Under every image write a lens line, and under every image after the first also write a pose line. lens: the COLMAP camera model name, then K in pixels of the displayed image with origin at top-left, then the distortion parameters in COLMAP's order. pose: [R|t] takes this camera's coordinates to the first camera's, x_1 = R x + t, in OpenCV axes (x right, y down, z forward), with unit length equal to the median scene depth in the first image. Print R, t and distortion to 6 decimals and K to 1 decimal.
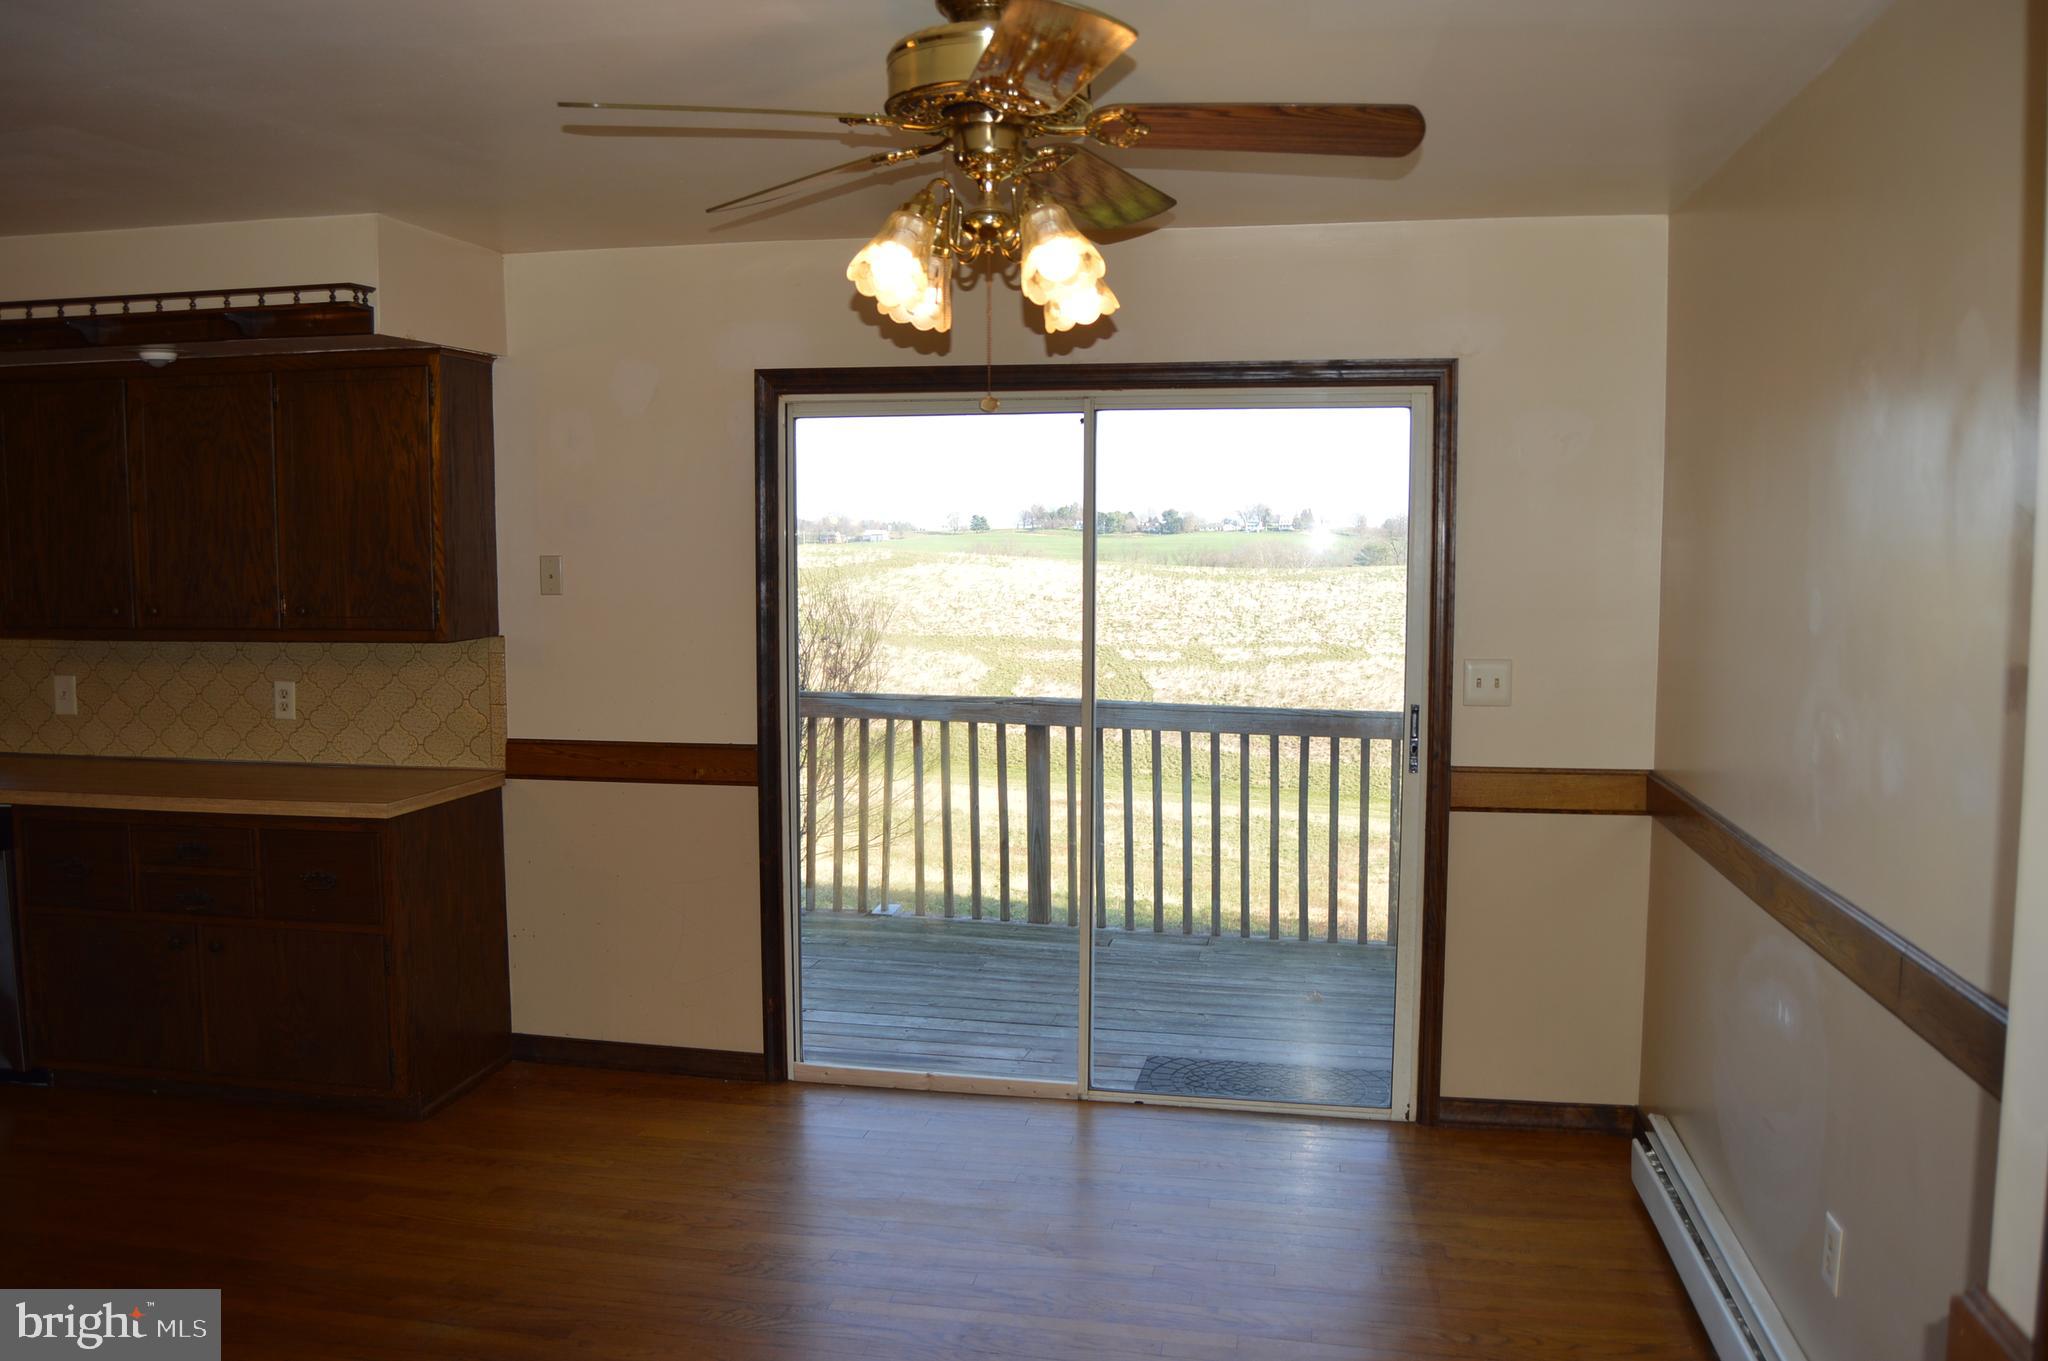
lens RADIAL K [[1644.2, 0, 1022.1], [0, 1644.2, 676.6], [0, 0, 1]] dist [-0.061420, 0.000600]
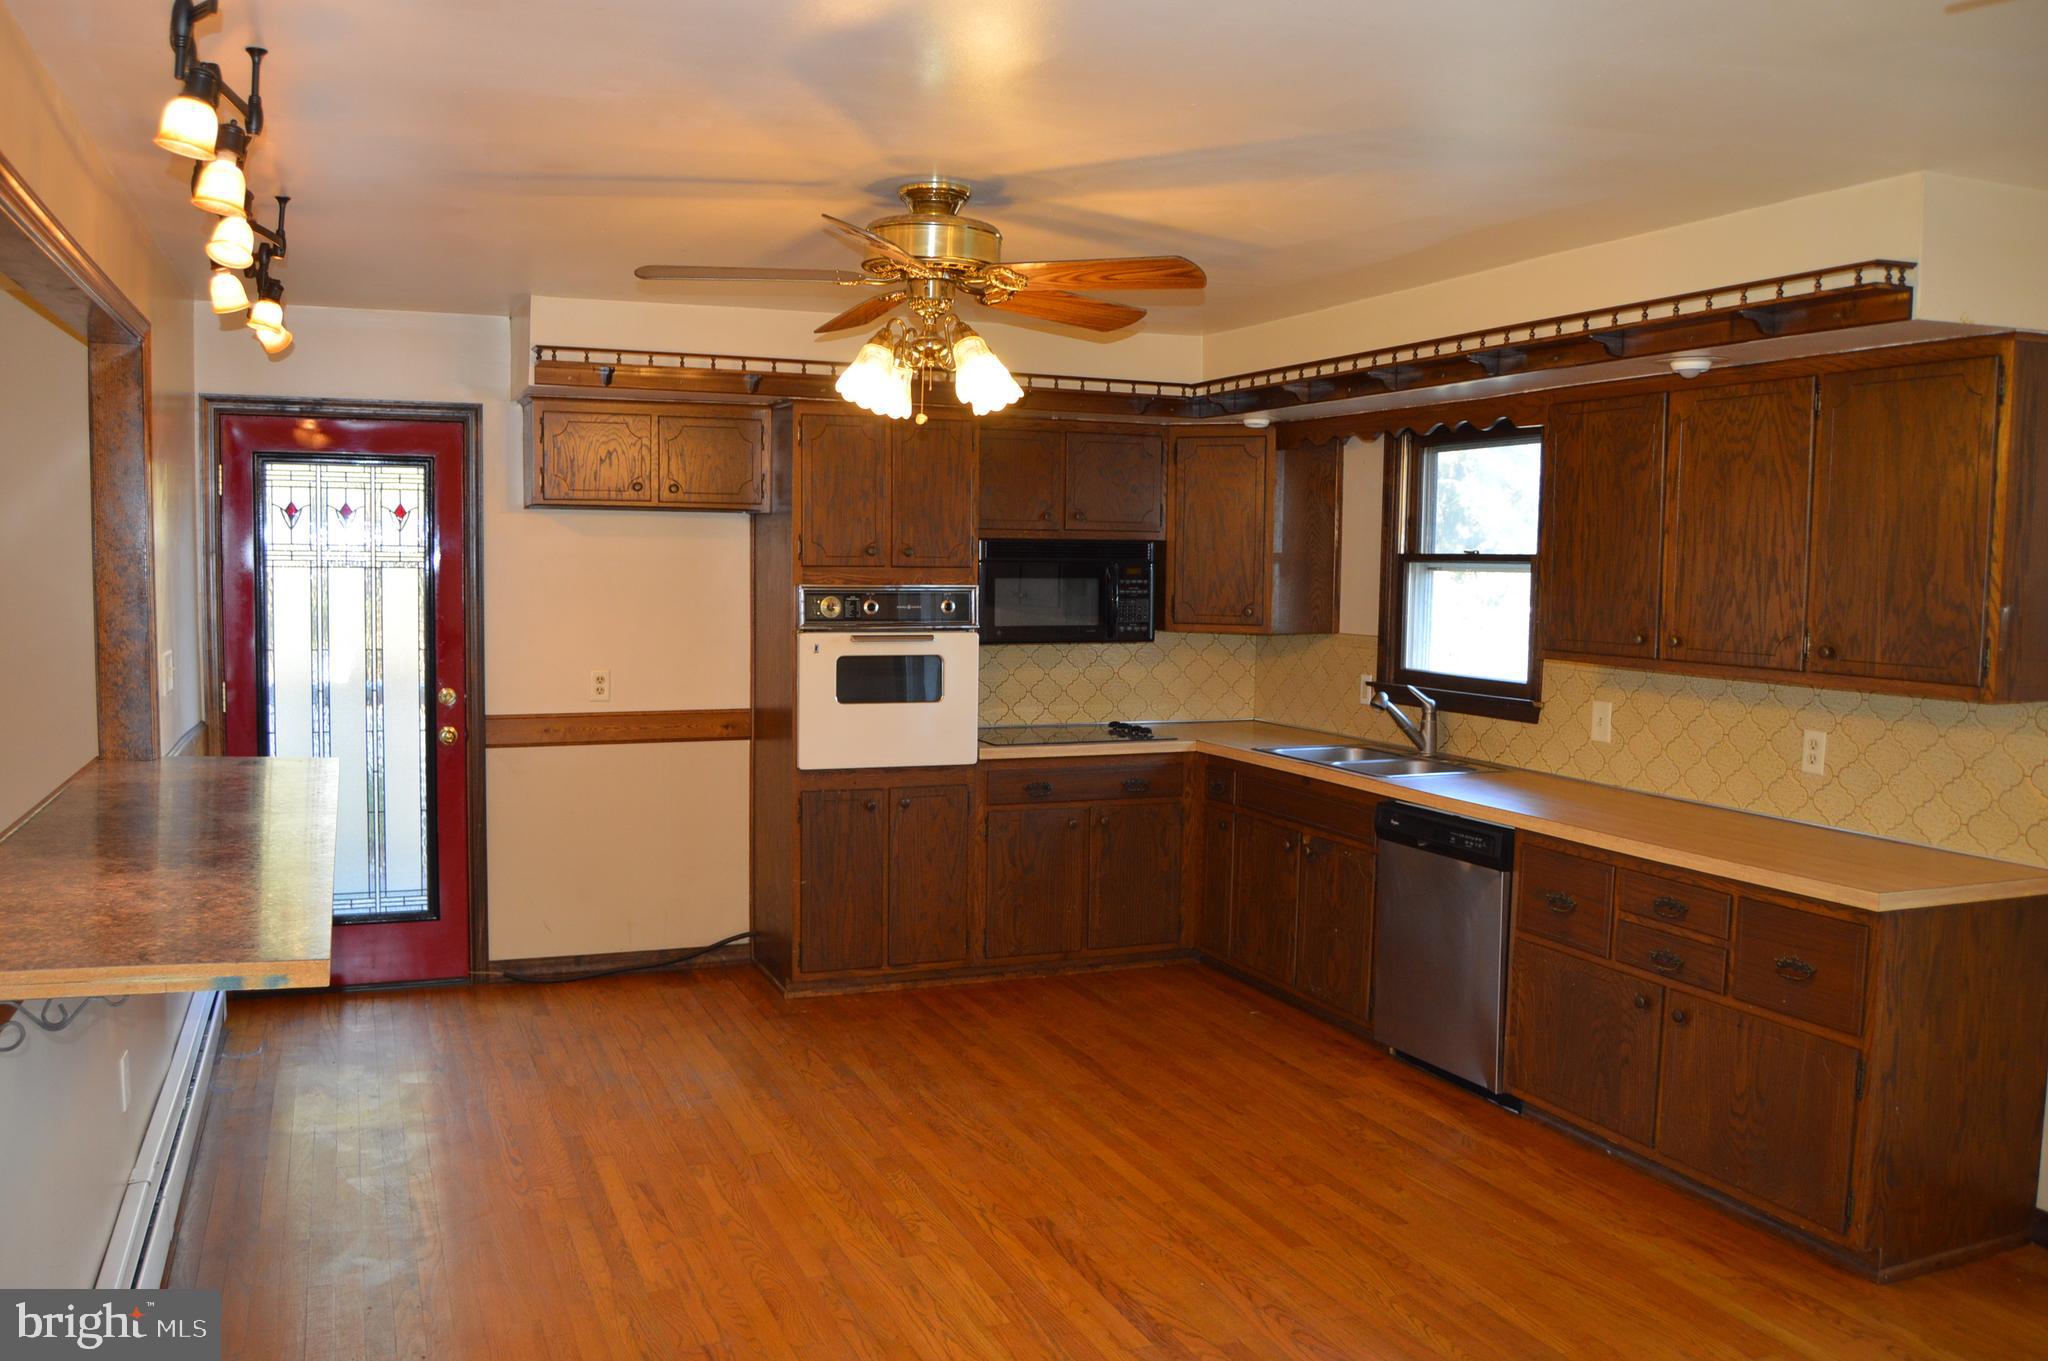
lens RADIAL K [[1644.2, 0, 1026.3], [0, 1644.2, 691.7], [0, 0, 1]] dist [-0.061420, 0.000600]
pose [[0.552418, 0.079170, -0.829799, 0.036427], [-0.084349, 0.995679, 0.038843, -0.017438], [0.829288, 0.048536, 0.556709, 0.174987]]
